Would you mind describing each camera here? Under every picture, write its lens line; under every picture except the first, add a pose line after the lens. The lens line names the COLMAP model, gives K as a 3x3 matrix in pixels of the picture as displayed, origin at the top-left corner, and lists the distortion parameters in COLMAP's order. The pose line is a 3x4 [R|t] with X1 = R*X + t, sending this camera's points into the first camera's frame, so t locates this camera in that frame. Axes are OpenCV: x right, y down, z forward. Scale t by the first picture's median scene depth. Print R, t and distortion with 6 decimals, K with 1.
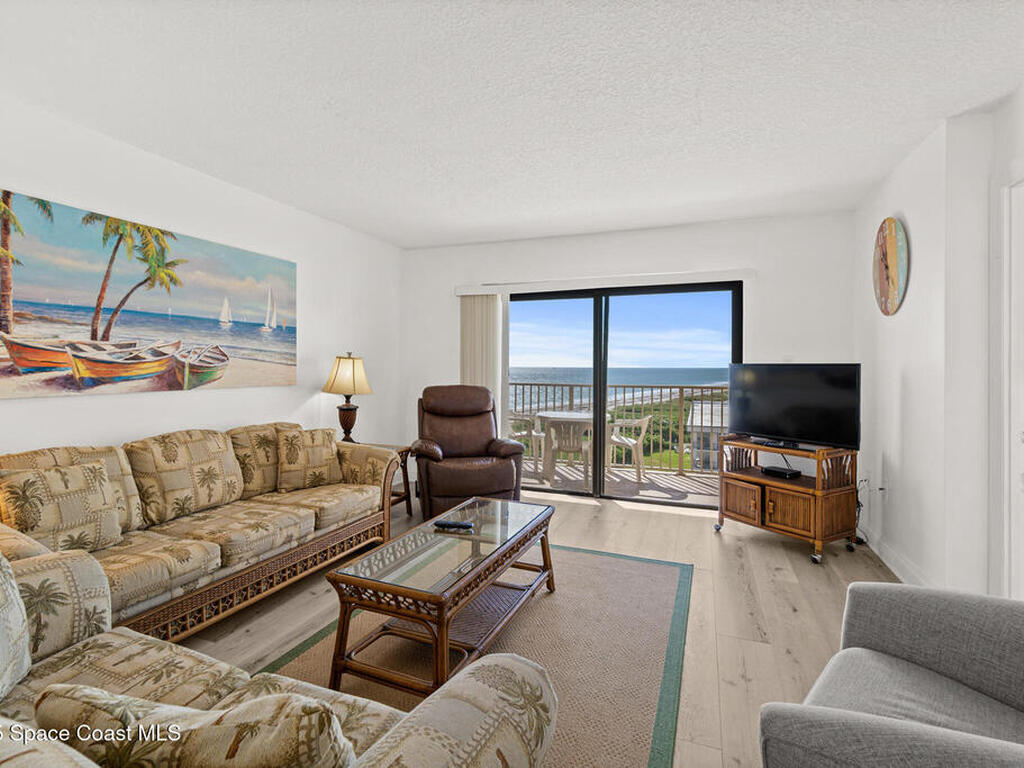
lens RADIAL K [[494.4, 0, 513.4], [0, 494.4, 376.0], [0, 0, 1]] dist [0.000601, -0.000534]
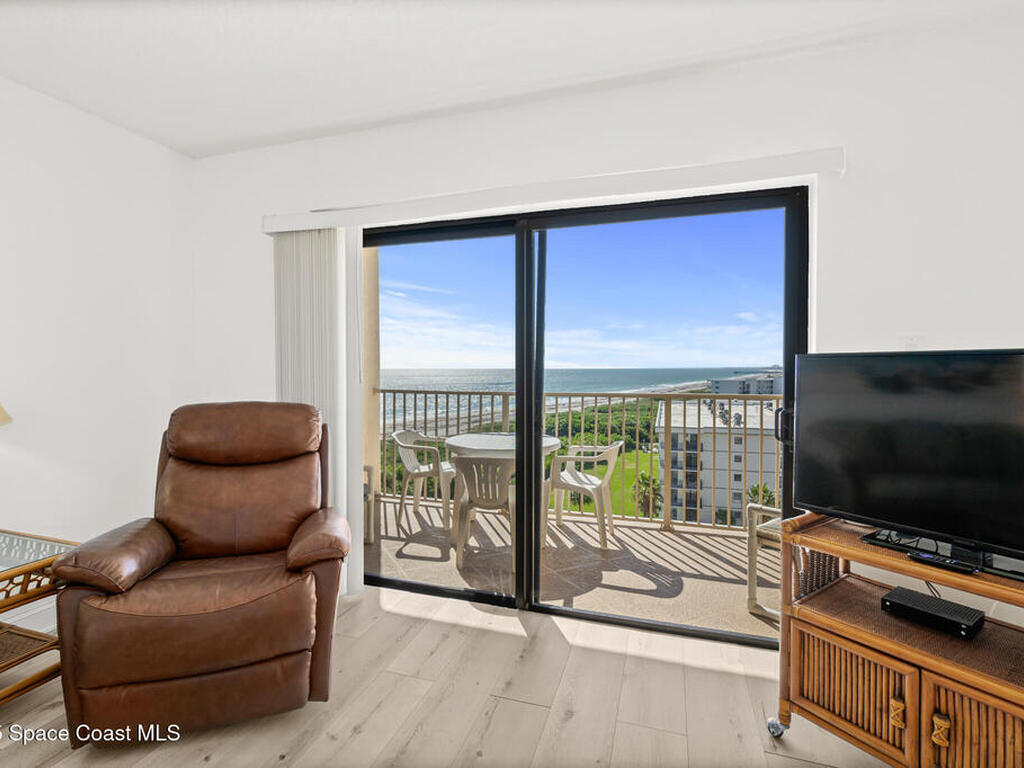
lens RADIAL K [[494.4, 0, 515.9], [0, 494.4, 382.1], [0, 0, 1]] dist [0.000601, -0.000534]
pose [[0.997874, -0.004356, 0.065032, 0.130982], [0.003705, 0.999942, 0.010119, -0.005548], [-0.065073, -0.009857, 0.997832, 0.487161]]
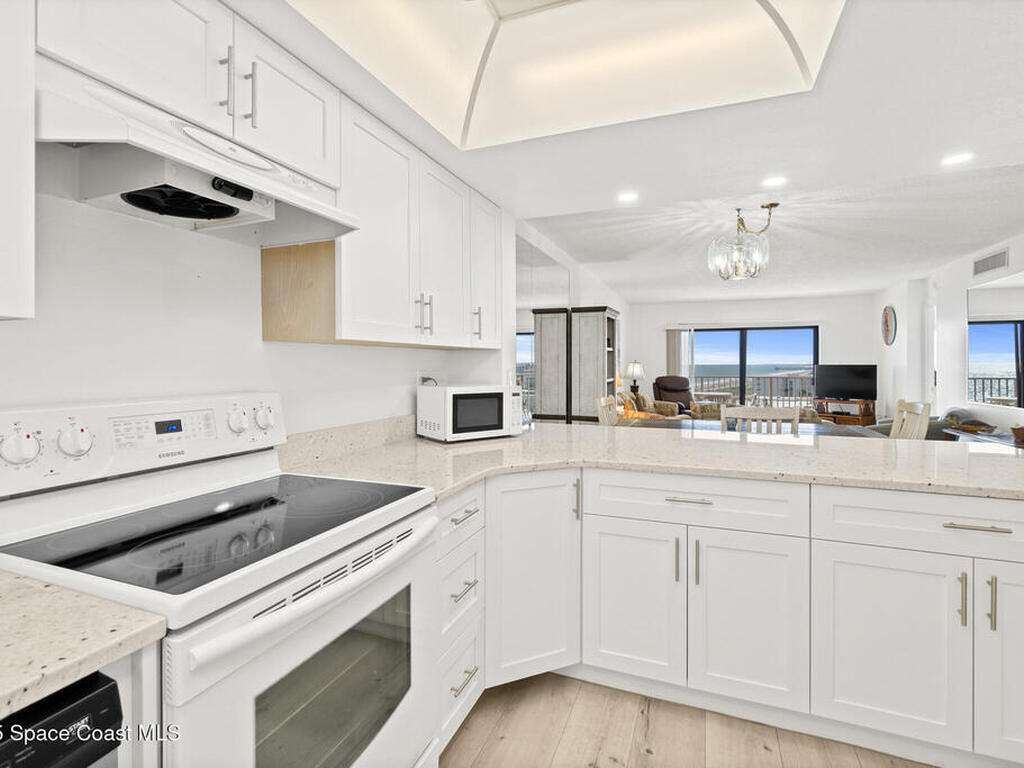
lens RADIAL K [[494.4, 0, 506.9], [0, 494.4, 375.1], [0, 0, 1]] dist [0.000601, -0.000534]
pose [[0.999863, -0.004174, -0.015998, -0.767541], [0.004208, 0.999989, 0.002077, 0.008020], [0.015990, -0.002144, 0.999870, -1.040319]]
